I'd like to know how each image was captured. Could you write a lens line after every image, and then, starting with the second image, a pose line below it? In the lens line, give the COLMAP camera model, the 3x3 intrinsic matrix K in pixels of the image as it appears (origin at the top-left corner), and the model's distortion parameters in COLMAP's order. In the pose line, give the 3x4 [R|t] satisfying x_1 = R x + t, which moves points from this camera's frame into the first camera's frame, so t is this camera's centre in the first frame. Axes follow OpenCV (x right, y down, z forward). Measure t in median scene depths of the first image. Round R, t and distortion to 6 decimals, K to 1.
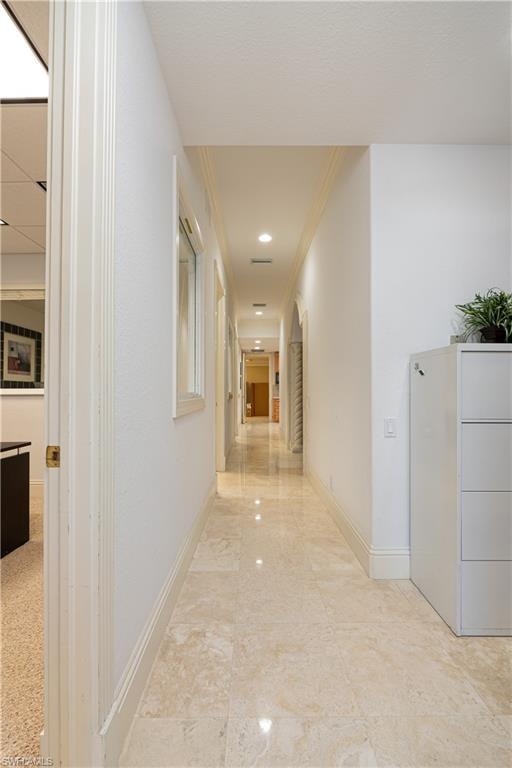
lens RADIAL K [[323.5, 0, 254.1], [0, 323.5, 389.3], [0, 0, 1]] dist [0.000362, 0.000135]
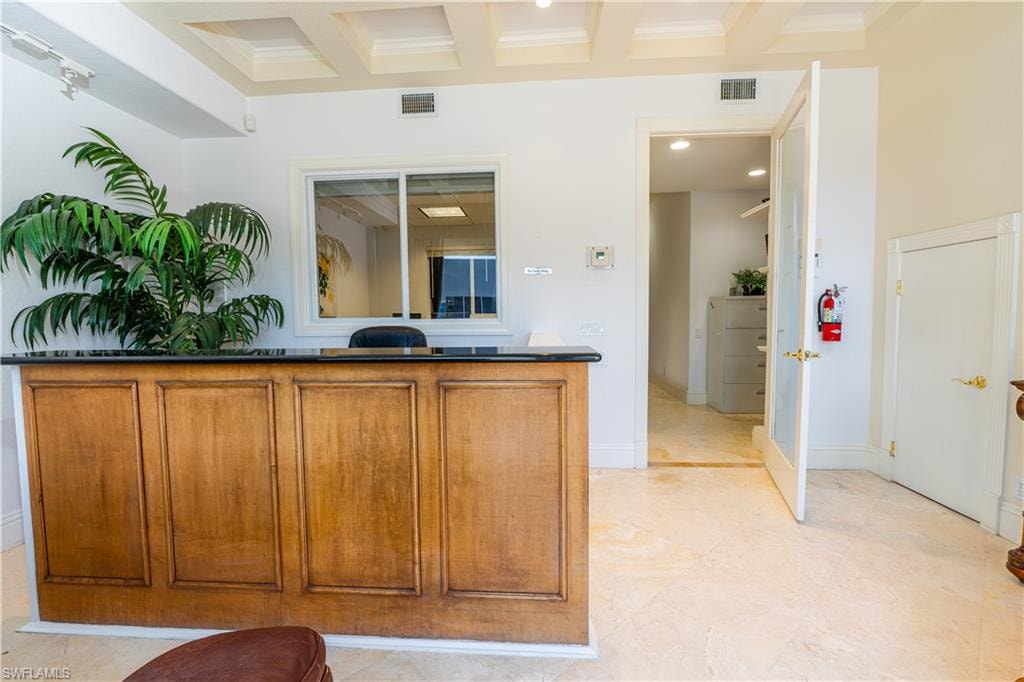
lens RADIAL K [[431.3, 0, 510.8], [0, 431.3, 342.4], [0, 0, 1]] dist [0.000362, 0.000135]
pose [[0.998605, -0.003970, -0.052643, -0.303914], [0.007924, 0.997144, 0.075109, -0.017625], [0.052195, -0.075421, 0.995785, -0.871592]]
